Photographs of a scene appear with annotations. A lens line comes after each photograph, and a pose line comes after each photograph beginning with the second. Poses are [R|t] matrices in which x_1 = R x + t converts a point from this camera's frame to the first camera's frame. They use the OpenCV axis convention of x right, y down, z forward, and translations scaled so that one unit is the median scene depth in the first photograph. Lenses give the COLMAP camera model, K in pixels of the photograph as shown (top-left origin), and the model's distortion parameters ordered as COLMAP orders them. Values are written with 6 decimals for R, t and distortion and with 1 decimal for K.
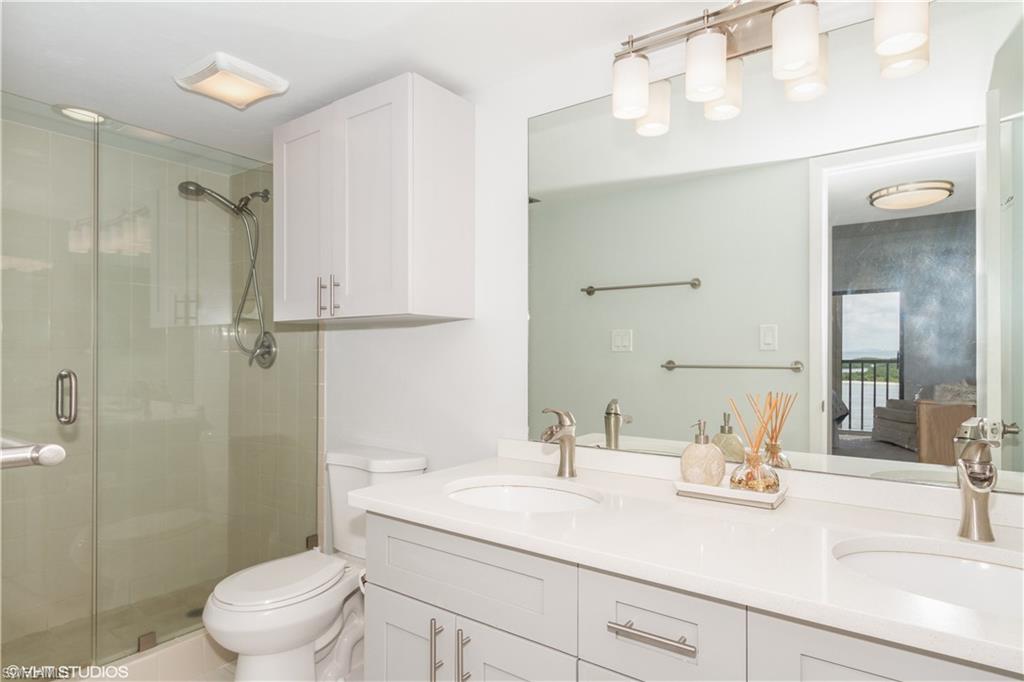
lens RADIAL K [[569.7, 0, 515.6], [0, 569.7, 346.3], [0, 0, 1]] dist [0.000514, 0.000186]
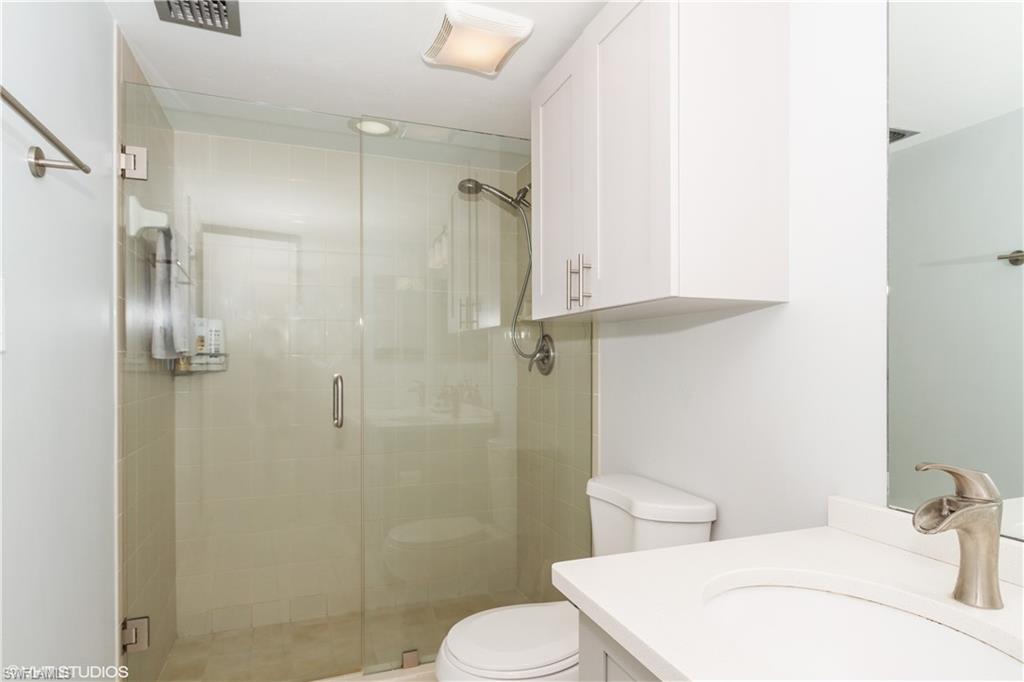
lens RADIAL K [[566.1, 0, 513.2], [0, 566.1, 358.4], [0, 0, 1]] dist [0.002032, 0.001007]
pose [[0.835561, -0.001073, -0.549397, 0.015579], [0.005565, 0.999963, 0.006510, 0.007188], [0.549369, -0.008497, 0.835536, 0.239876]]
